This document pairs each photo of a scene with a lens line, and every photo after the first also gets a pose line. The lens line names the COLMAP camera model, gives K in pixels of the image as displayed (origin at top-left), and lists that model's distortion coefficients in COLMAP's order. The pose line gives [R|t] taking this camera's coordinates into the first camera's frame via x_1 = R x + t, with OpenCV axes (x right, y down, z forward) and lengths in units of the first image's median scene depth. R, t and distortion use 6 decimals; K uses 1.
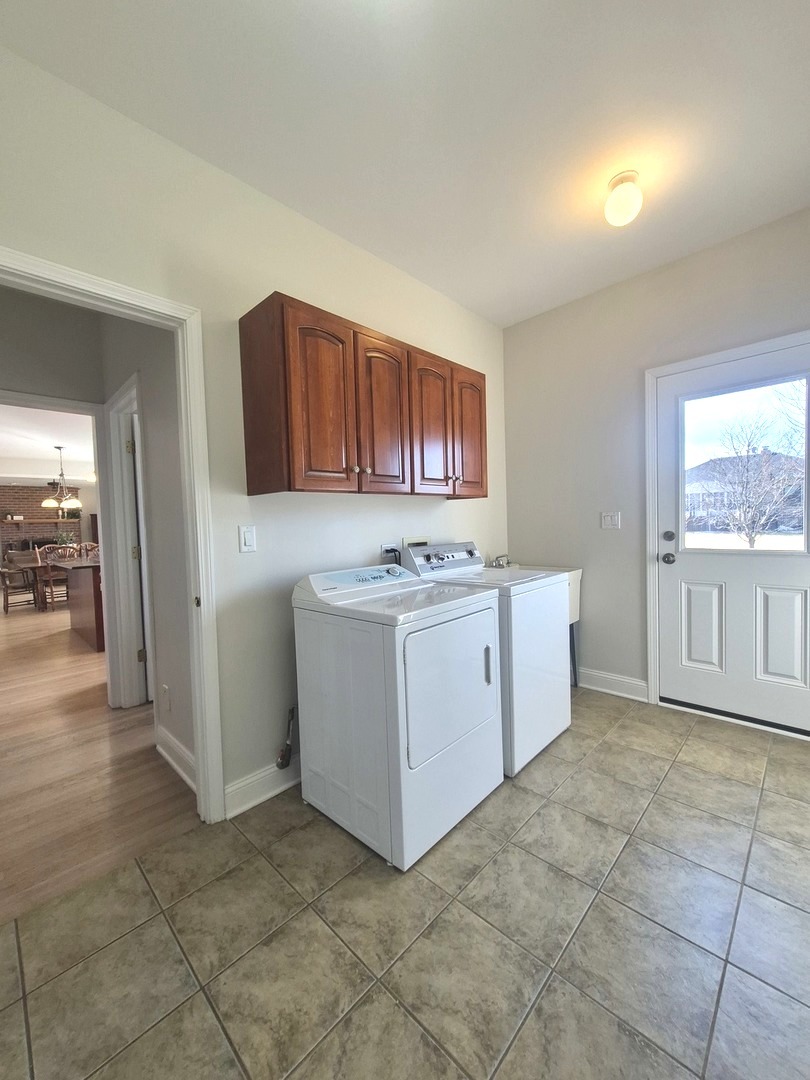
lens RADIAL K [[423.6, 0, 396.0], [0, 423.6, 539.5], [0, 0, 1]] dist [0.003160, -0.000747]
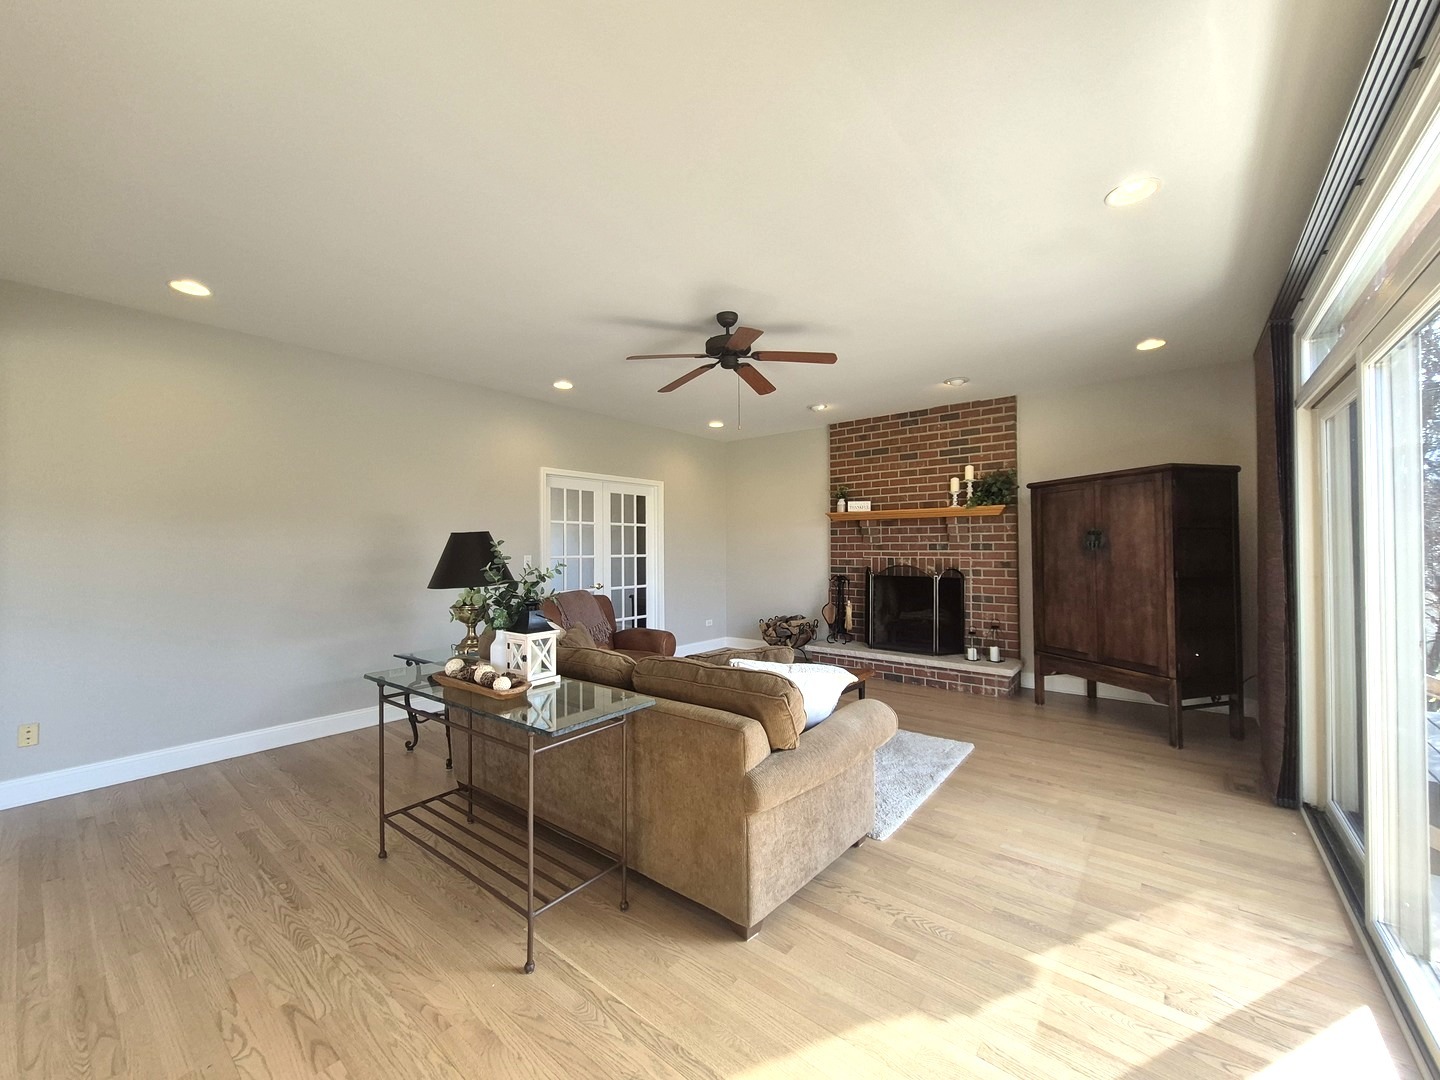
lens RADIAL K [[564.8, 0, 717.5], [0, 564.8, 542.4], [0, 0, 1]] dist [0.003160, -0.000747]
pose [[0.102842, 0.022955, -0.994433, -0.568934], [-0.038867, 0.999063, 0.019043, -0.033388], [0.993938, 0.036692, 0.103638, 1.114447]]
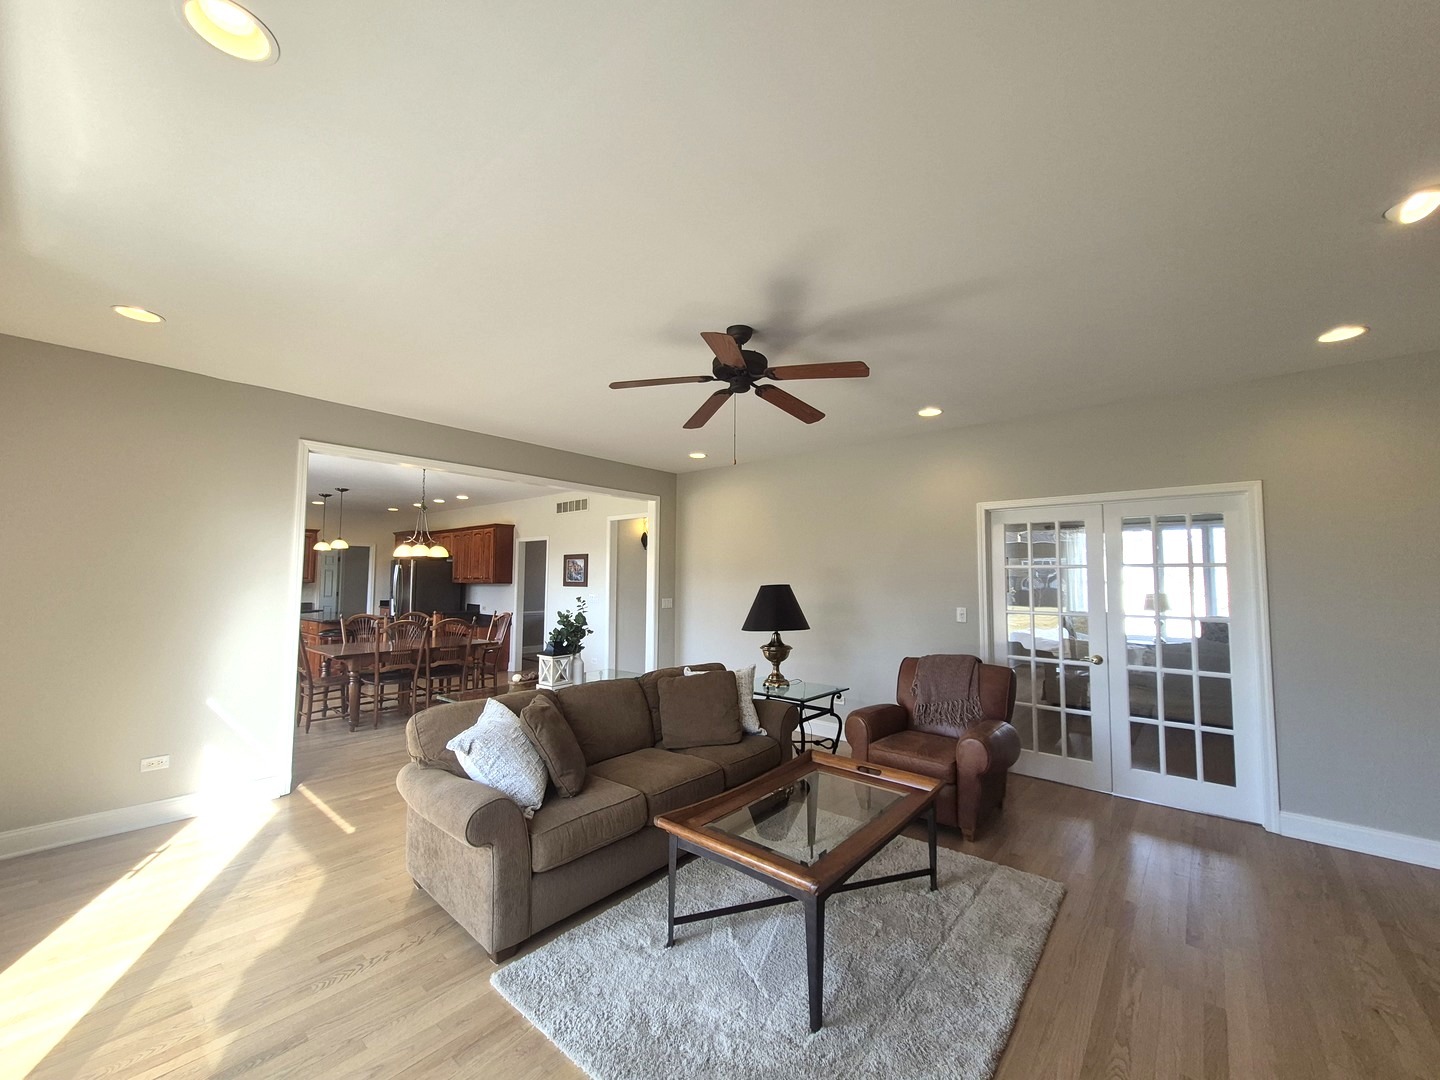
lens RADIAL K [[564.8, 0, 725.7], [0, 564.8, 538.1], [0, 0, 1]] dist [0.003160, -0.000747]
pose [[-0.995729, 0.024590, -0.088994, -0.891795], [0.026943, 0.999316, -0.025332, -0.055037], [0.088310, -0.027621, -0.995710, 1.449781]]
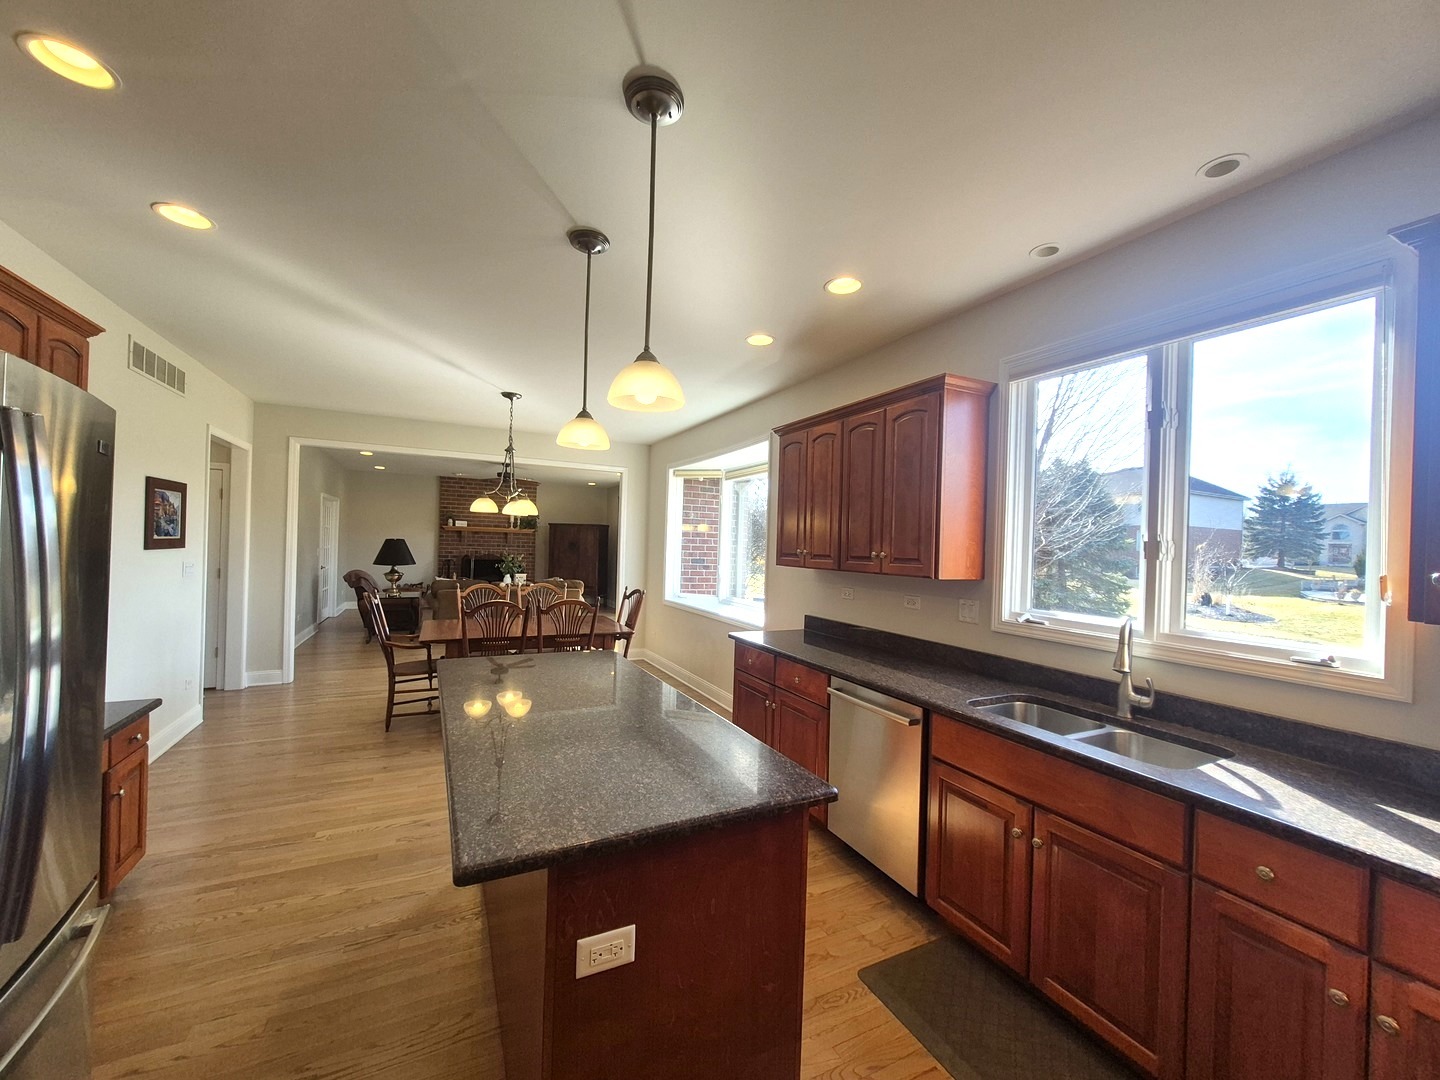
lens RADIAL K [[564.8, 0, 721.9], [0, 564.8, 545.2], [0, 0, 1]] dist [0.003160, -0.000747]
pose [[0.946089, 0.064785, -0.317362, -0.255533], [-0.077057, 0.996681, -0.026257, -0.032758], [0.314607, 0.049296, 0.947941, 0.348259]]
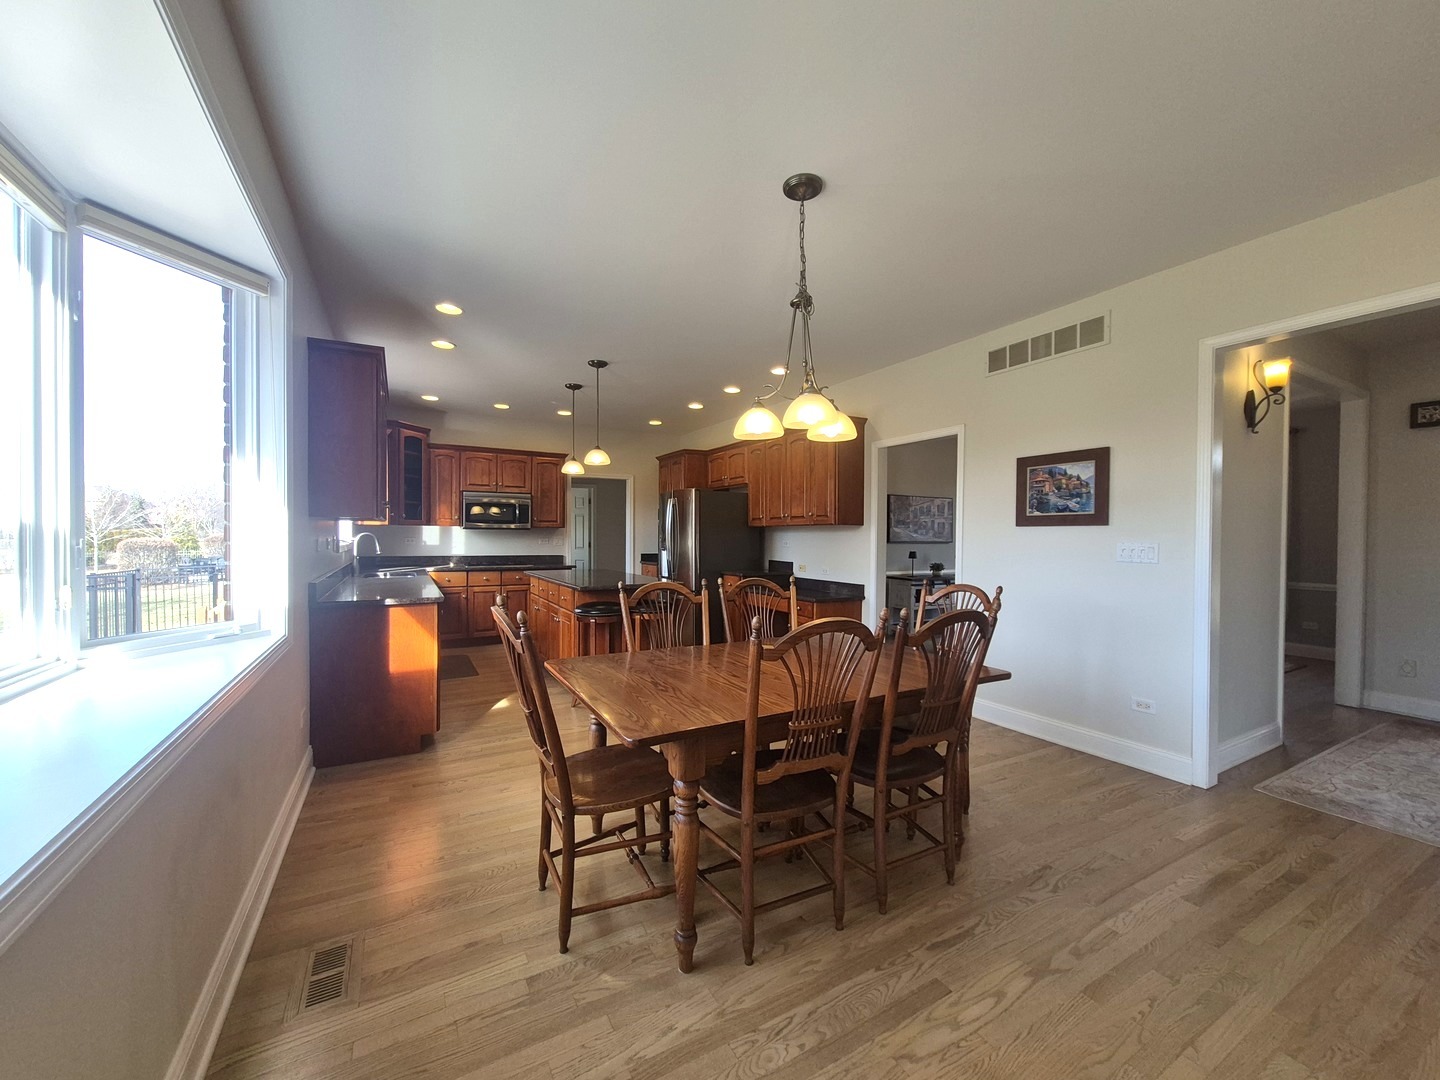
lens RADIAL K [[564.8, 0, 718.8], [0, 564.8, 541.6], [0, 0, 1]] dist [0.003160, -0.000747]
pose [[-0.962255, 0.026228, 0.270883, -0.629090], [0.039084, 0.998346, 0.042175, -0.024821], [-0.269328, 0.051170, -0.961688, 1.012032]]
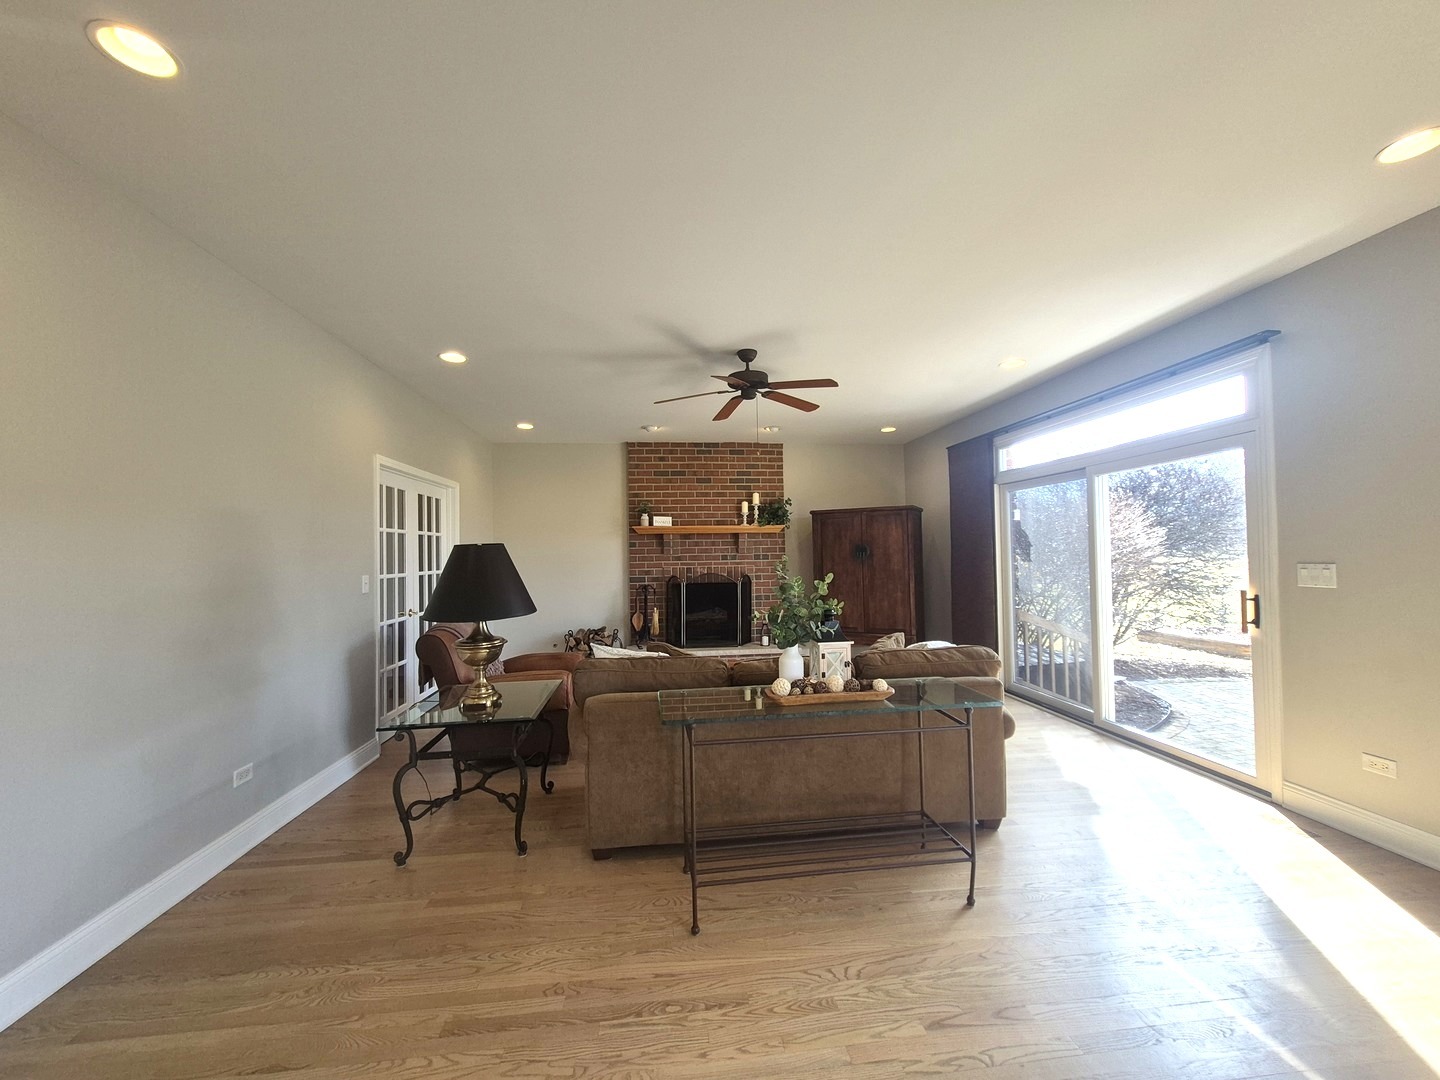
lens RADIAL K [[564.8, 0, 719.2], [0, 564.8, 546.1], [0, 0, 1]] dist [0.003160, -0.000747]
pose [[0.779472, 0.013075, -0.626301, -0.692528], [-0.035567, 0.999093, -0.023408, -0.023264], [0.625427, 0.040521, 0.779230, 0.833342]]
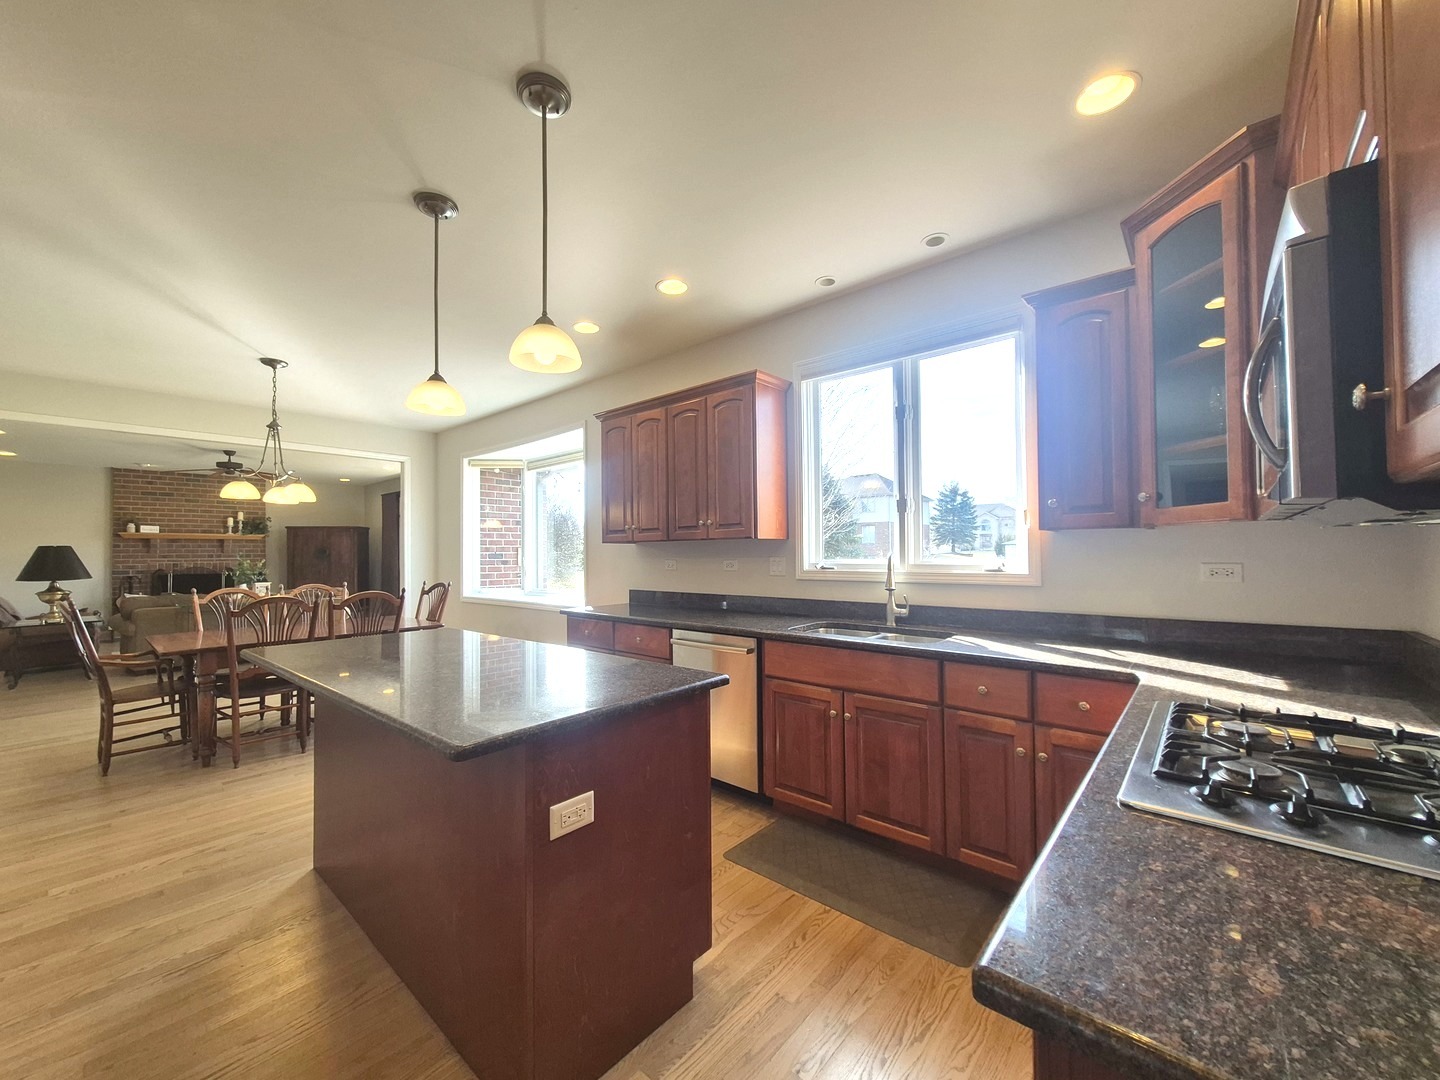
lens RADIAL K [[564.8, 0, 722.4], [0, 564.8, 544.7], [0, 0, 1]] dist [0.003160, -0.000747]
pose [[0.997245, 0.026113, 0.069428, -0.285291], [-0.022143, 0.998108, -0.057357, -0.008424], [-0.070794, 0.055662, 0.995937, 0.311674]]
